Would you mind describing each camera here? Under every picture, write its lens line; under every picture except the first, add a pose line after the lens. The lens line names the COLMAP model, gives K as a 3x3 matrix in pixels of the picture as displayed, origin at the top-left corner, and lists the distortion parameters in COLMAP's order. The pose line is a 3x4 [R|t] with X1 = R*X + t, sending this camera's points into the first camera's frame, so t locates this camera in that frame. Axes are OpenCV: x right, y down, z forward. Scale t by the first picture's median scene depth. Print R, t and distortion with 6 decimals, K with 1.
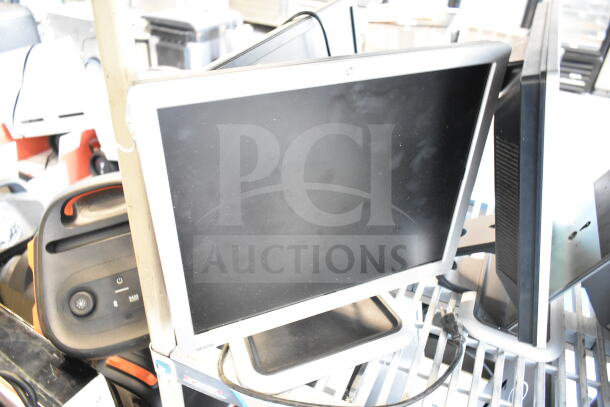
lens RADIAL K [[492.7, 0, 305.0], [0, 492.7, 203.5], [0, 0, 1]] dist [-0.002007, -0.000182]
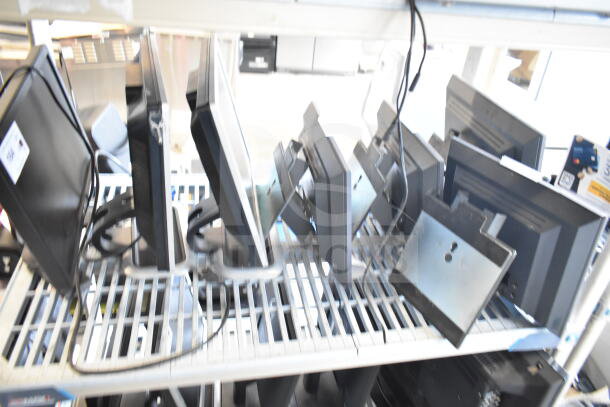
lens RADIAL K [[492.7, 0, 305.0], [0, 492.7, 203.5], [0, 0, 1]] dist [-0.002007, -0.000182]
pose [[0.834681, -0.287571, 0.469692, -0.071048], [0.281725, 0.955765, 0.084523, 0.008650], [-0.473222, 0.061774, 0.878775, -0.343507]]
